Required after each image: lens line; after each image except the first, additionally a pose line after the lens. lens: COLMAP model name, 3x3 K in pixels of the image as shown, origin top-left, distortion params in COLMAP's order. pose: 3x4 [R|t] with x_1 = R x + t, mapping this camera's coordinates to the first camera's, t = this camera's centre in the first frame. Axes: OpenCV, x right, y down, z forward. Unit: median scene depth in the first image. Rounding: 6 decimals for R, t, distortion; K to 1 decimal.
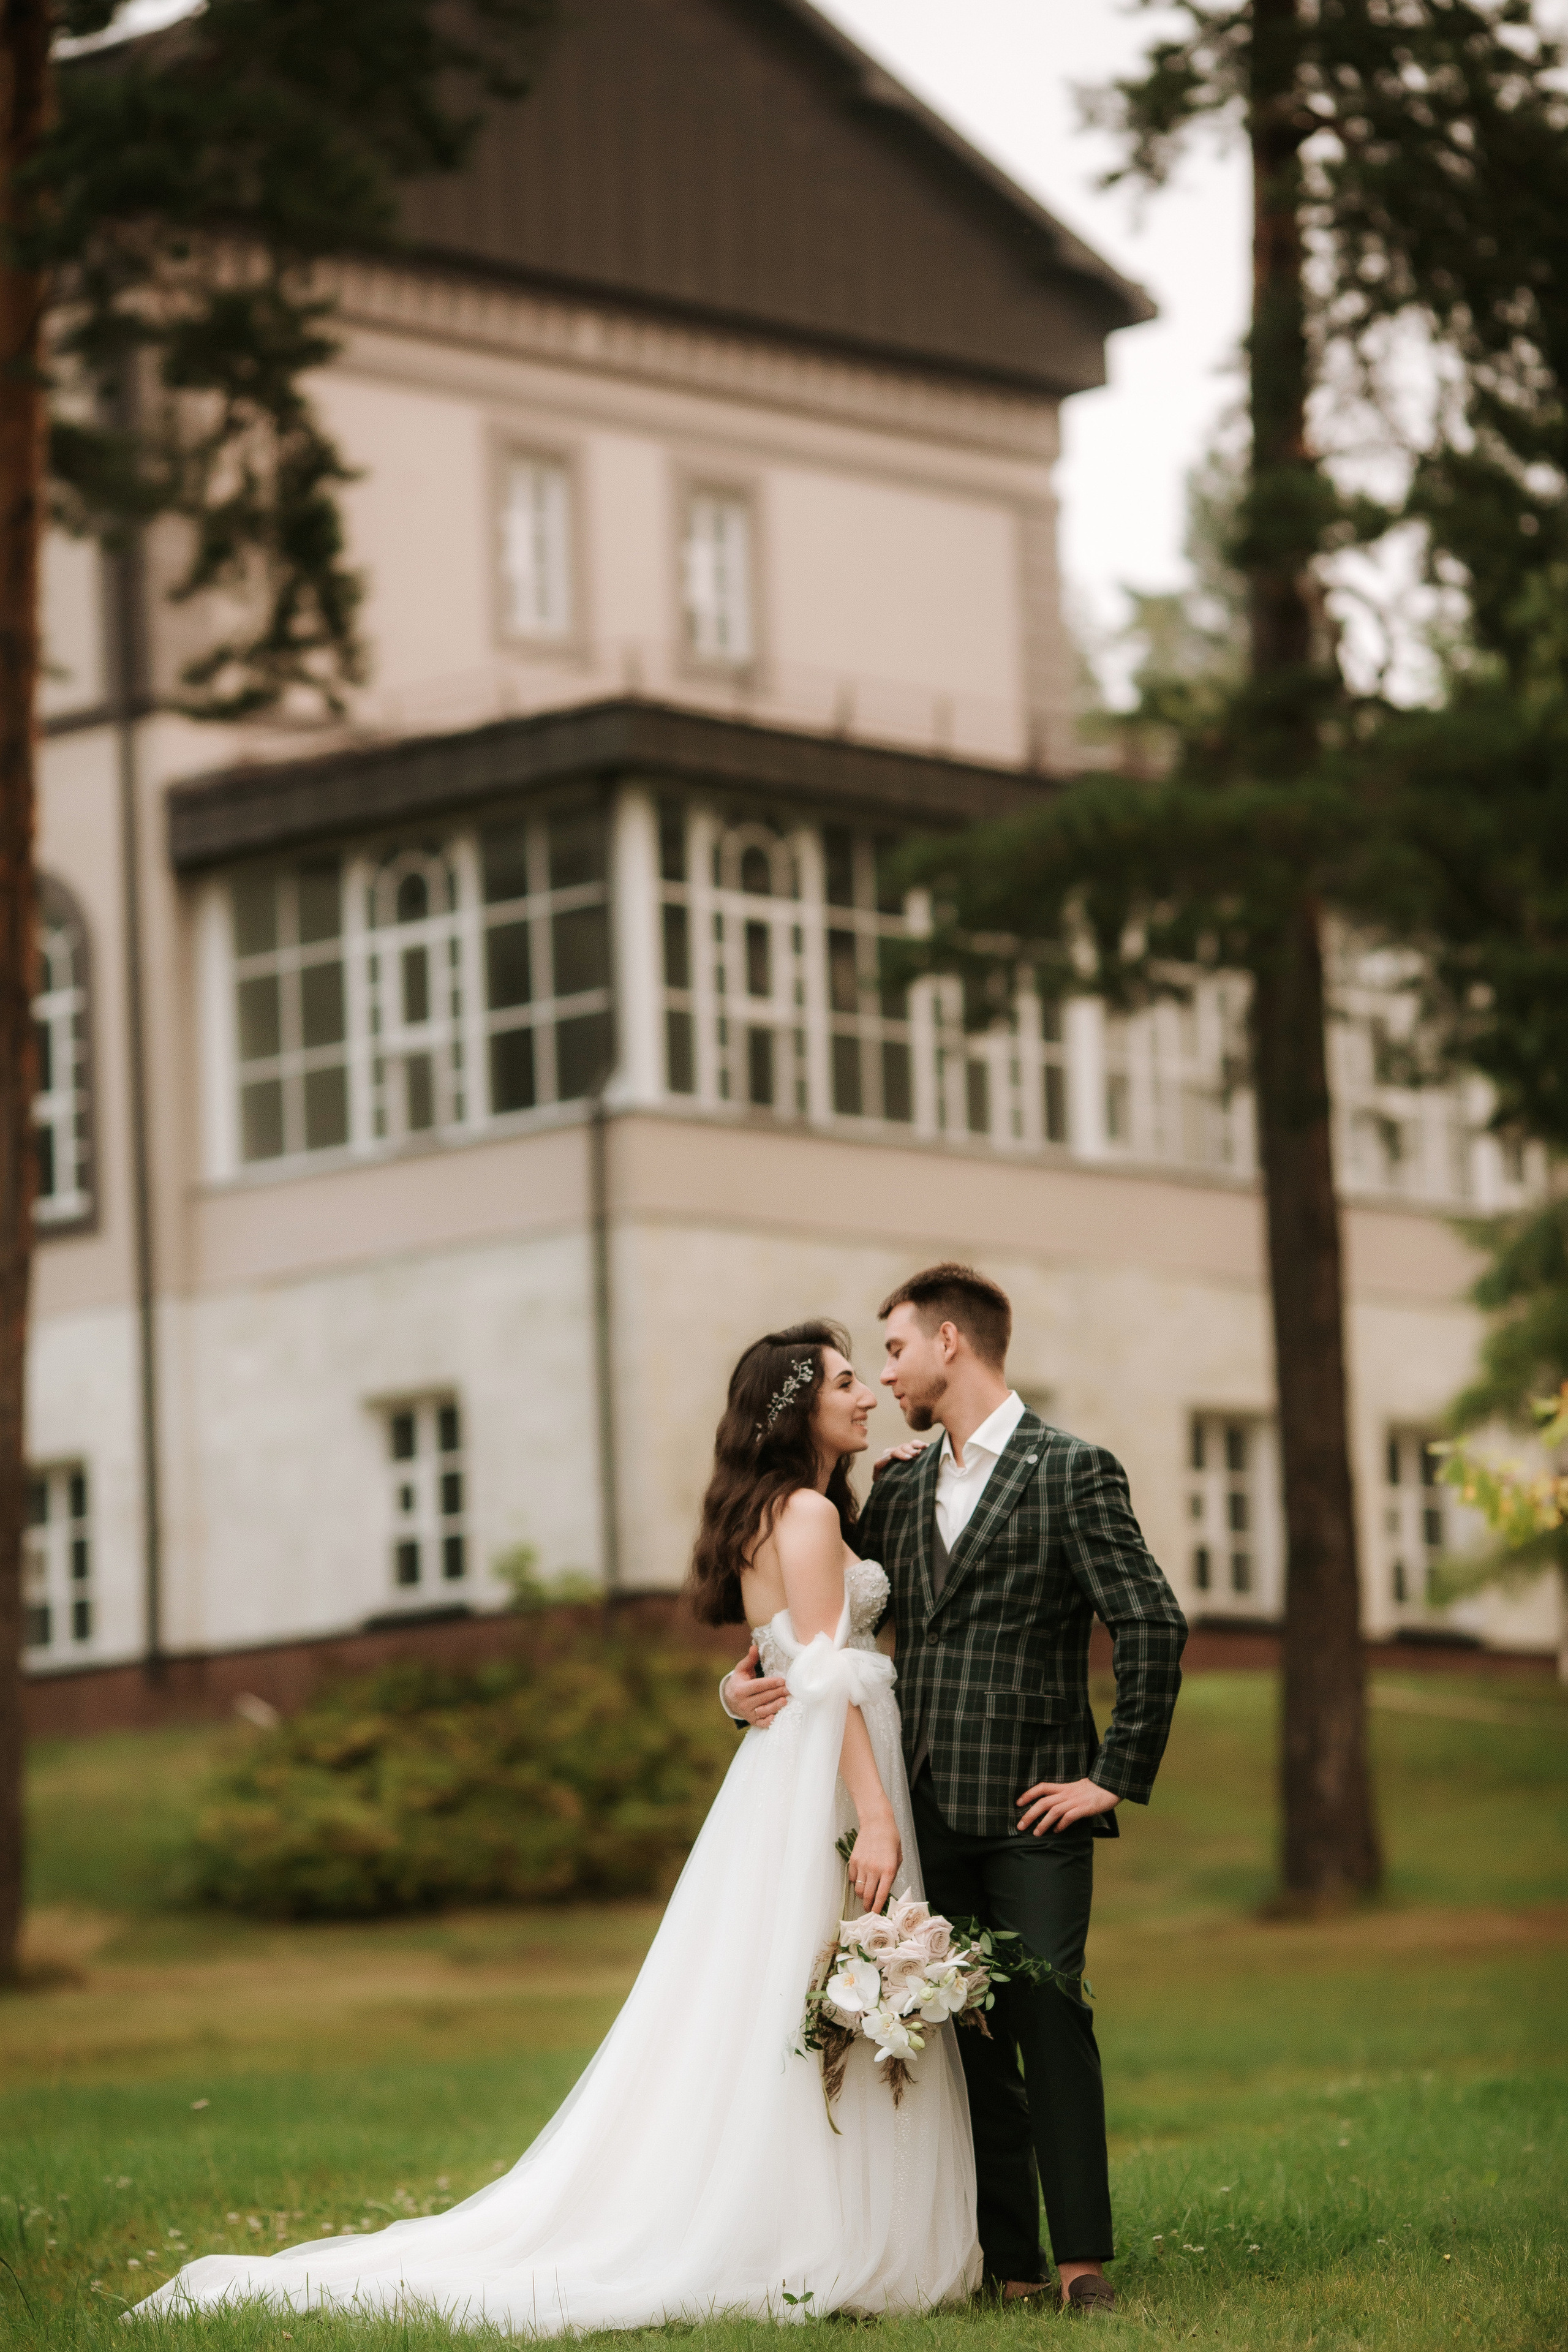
lens RADIAL K [[9094.2, 0, 776.5], [0, 9094.2, 1158.2], [0, 0, 1]] dist [0.719049, 0.000000]
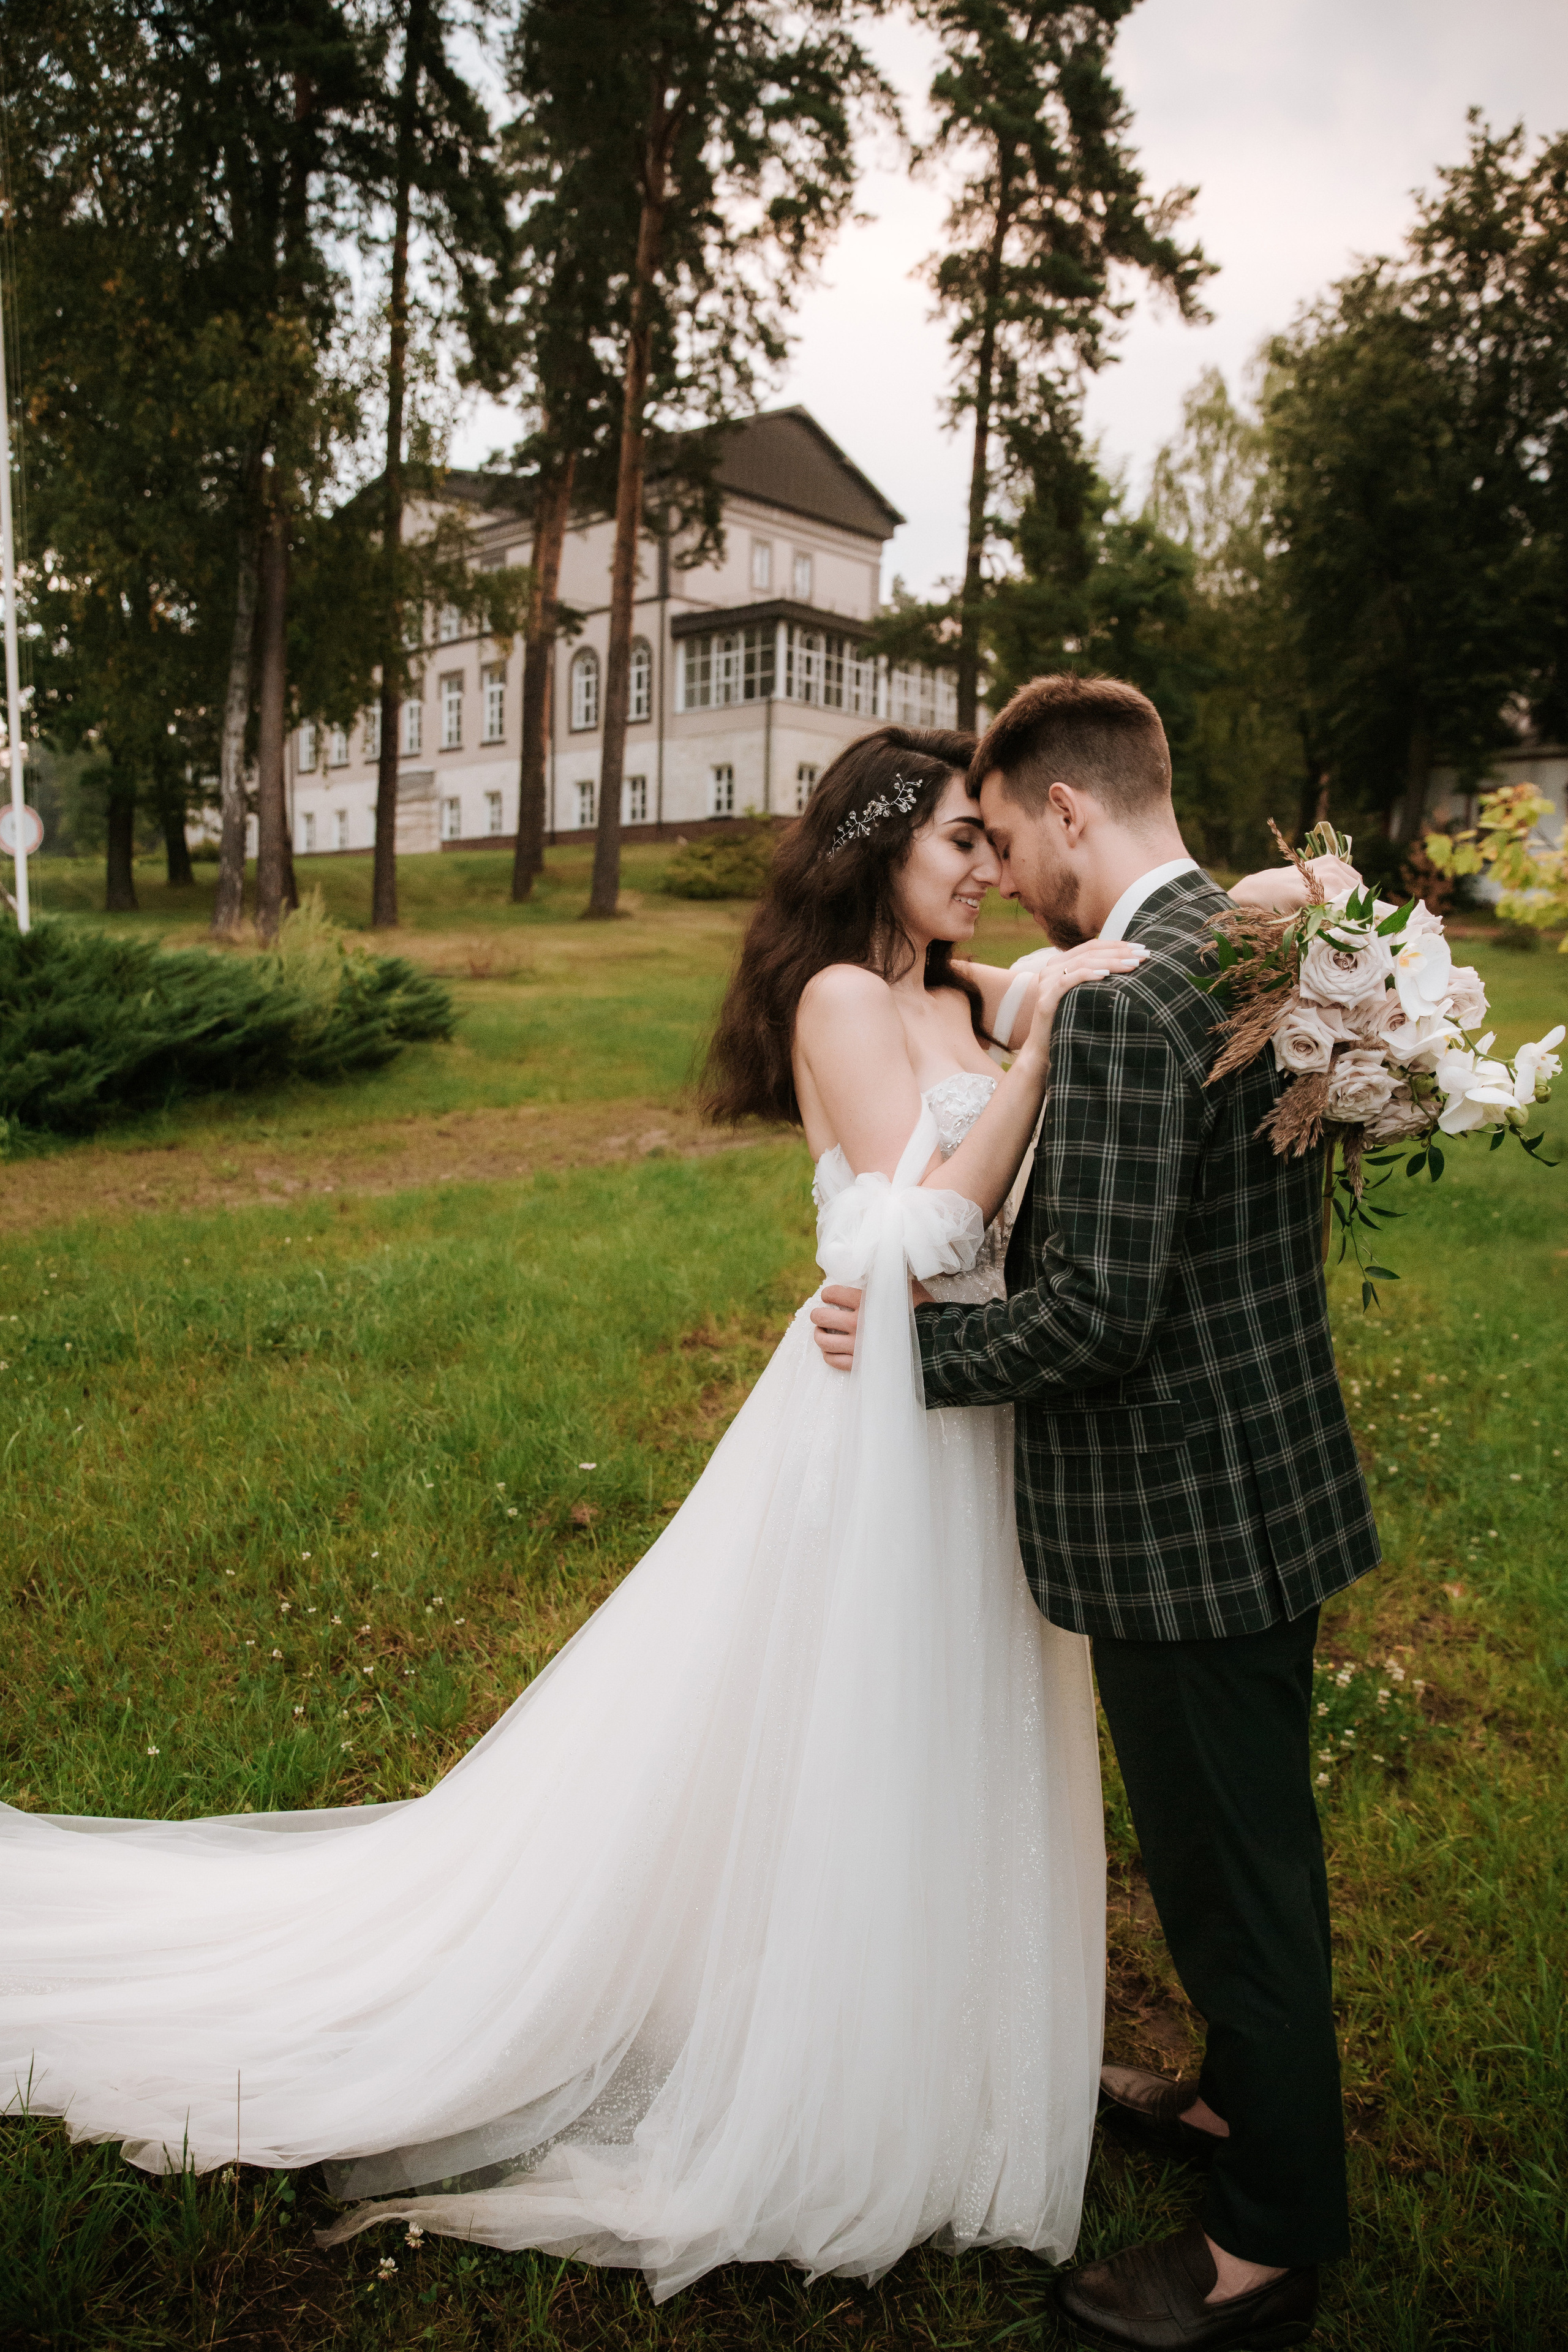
lens RADIAL K [[1565.7, 0, 765.2], [0, 1565.7, 1181.8], [0, 0, 1]] dist [-0.088995, 0.068980]
pose [[0.998095, 0.061172, 0.007990, -0.013318], [-0.060963, 0.958162, 0.279660, 0.007579], [0.009451, -0.279615, 0.960066, 0.239705]]
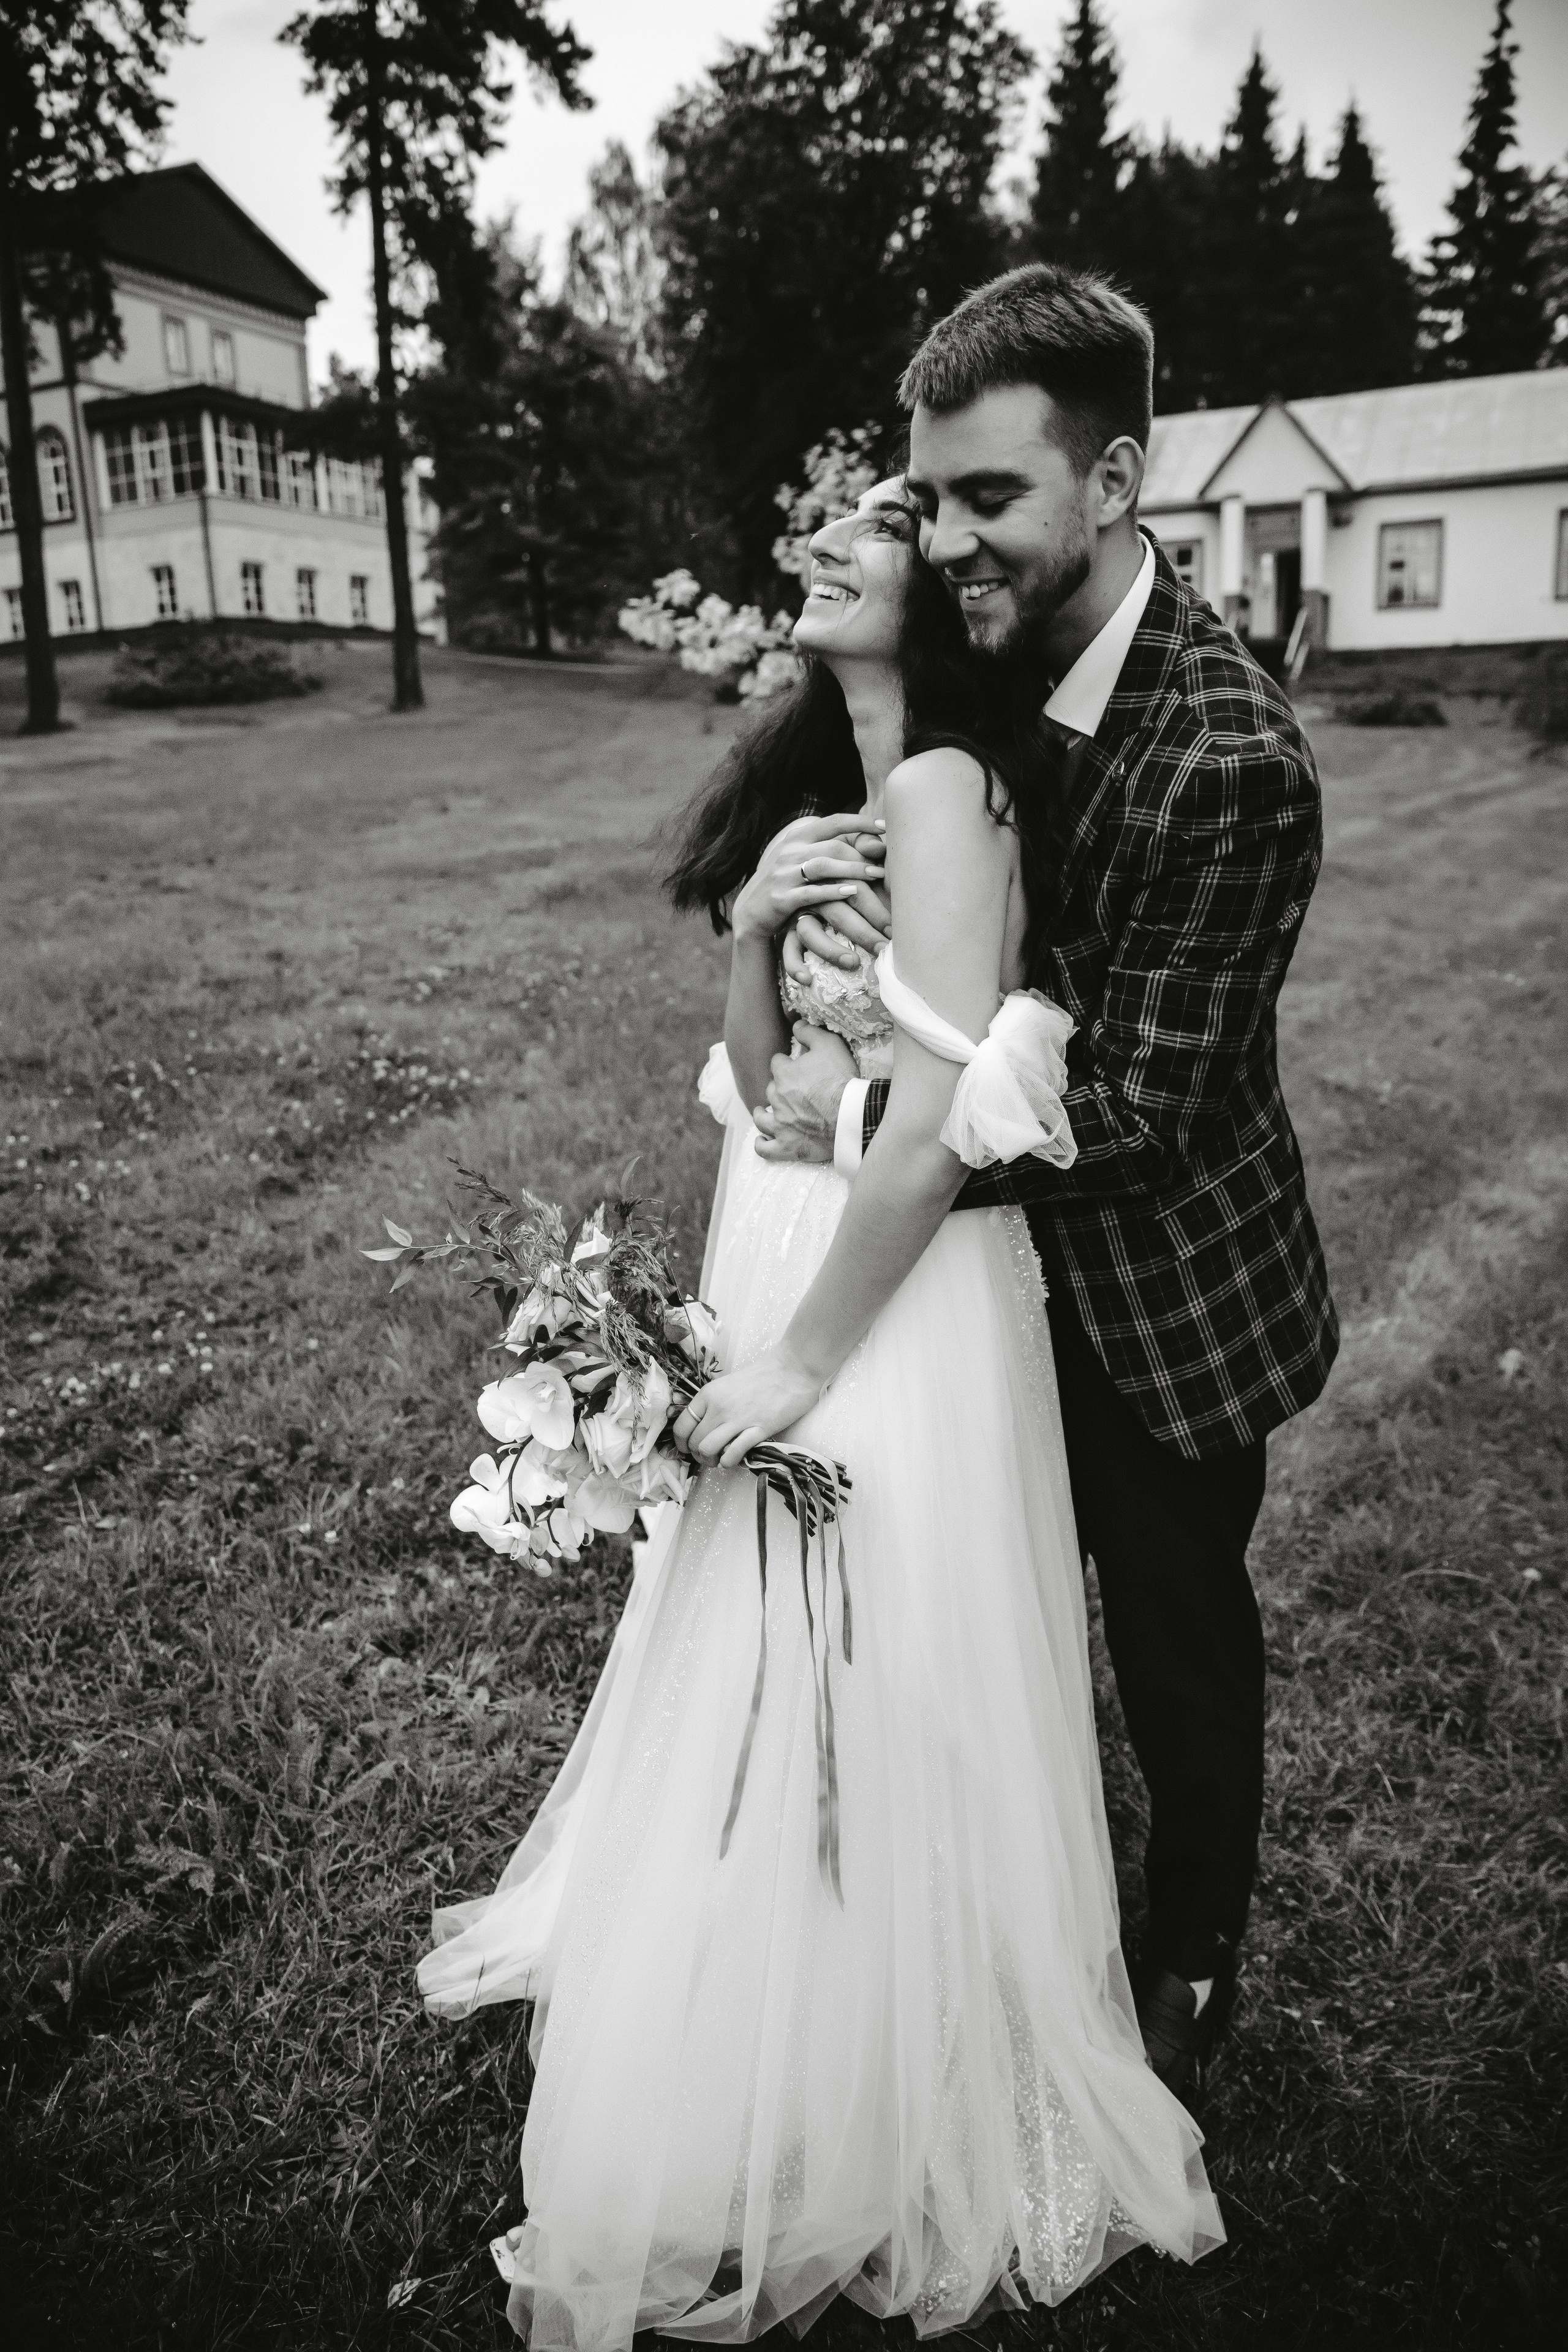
lens RADIAL K [[1565.7, 0, 764.3], [0, 1565.7, 1175.8], [0, 0, 1]] dist [-0.088995, 0.068980]
pose [[0.952296, -0.071303, 0.296731, -0.004952], [-0.048610, 0.924468, 0.378149, 0.005329], [-0.301281, -0.374534, 0.876900, 0.202142]]
